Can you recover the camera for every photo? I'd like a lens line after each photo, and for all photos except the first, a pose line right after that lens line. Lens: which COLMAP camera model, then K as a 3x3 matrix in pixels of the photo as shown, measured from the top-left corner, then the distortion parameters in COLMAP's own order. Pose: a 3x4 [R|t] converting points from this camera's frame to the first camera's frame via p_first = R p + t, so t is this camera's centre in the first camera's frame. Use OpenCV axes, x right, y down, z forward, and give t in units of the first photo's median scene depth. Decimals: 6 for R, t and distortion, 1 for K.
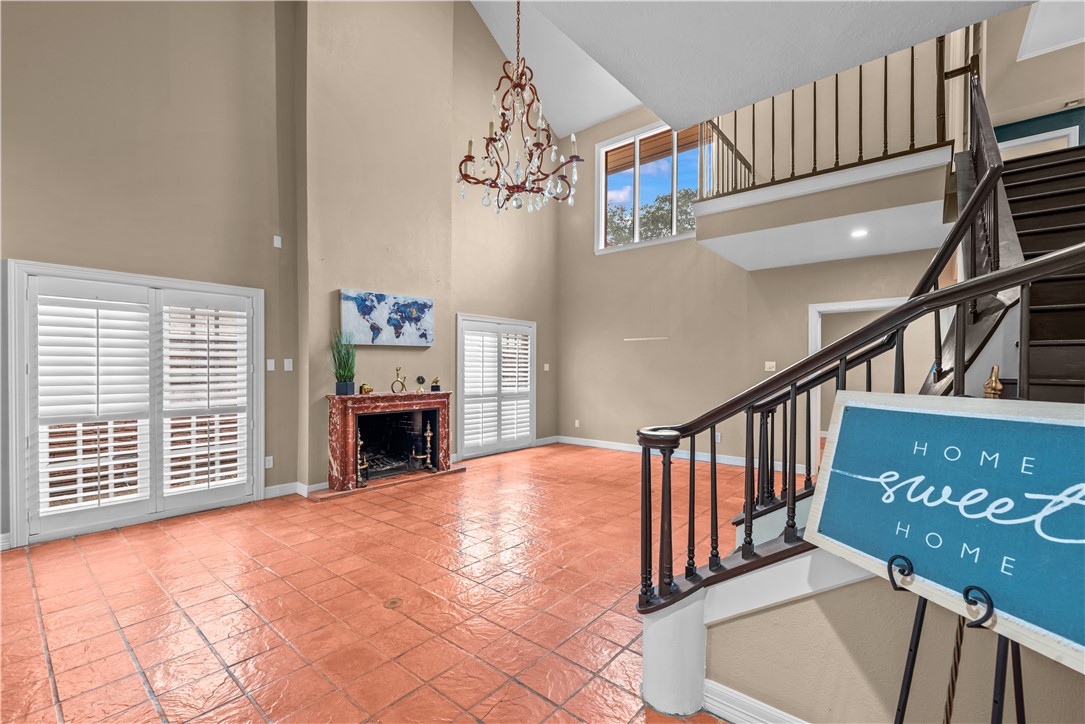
lens RADIAL K [[466.8, 0, 544.0], [0, 466.8, 367.8], [0, 0, 1]] dist [0.004263, 0.000330]
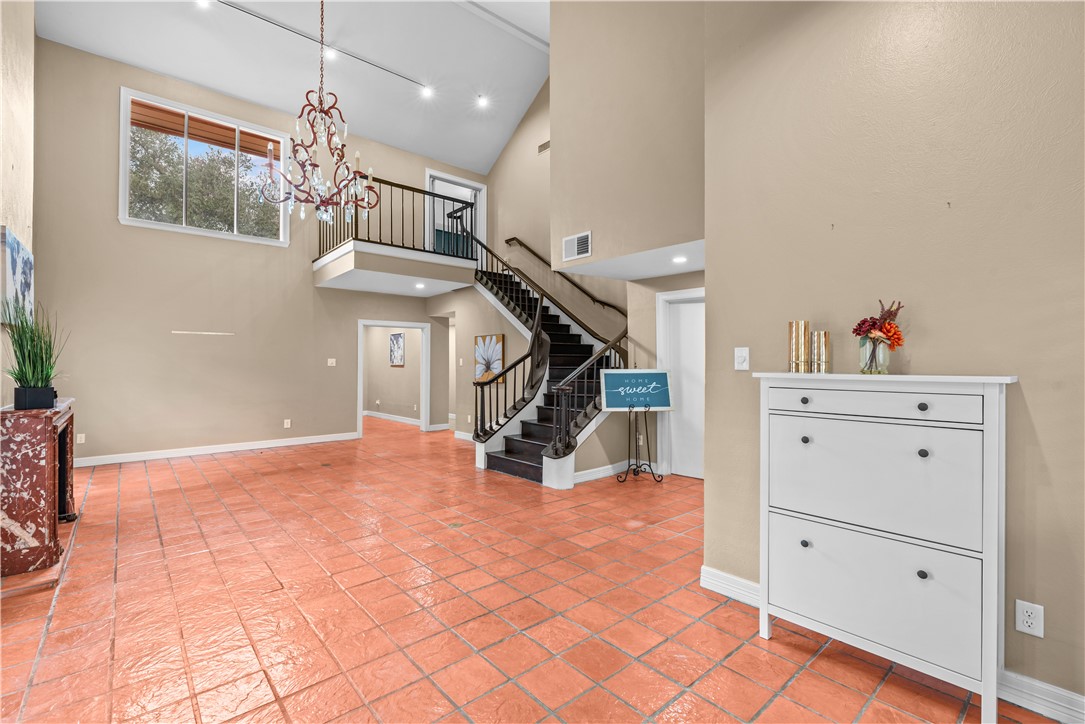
lens RADIAL K [[481.2, 0, 541.3], [0, 481.2, 364.1], [0, 0, 1]] dist [-0.000453, -0.000125]
pose [[0.135560, 0.007058, 0.990744, -0.891294], [-0.002281, 0.999974, -0.006811, 0.010695], [-0.990766, -0.001337, 0.135573, 0.279055]]
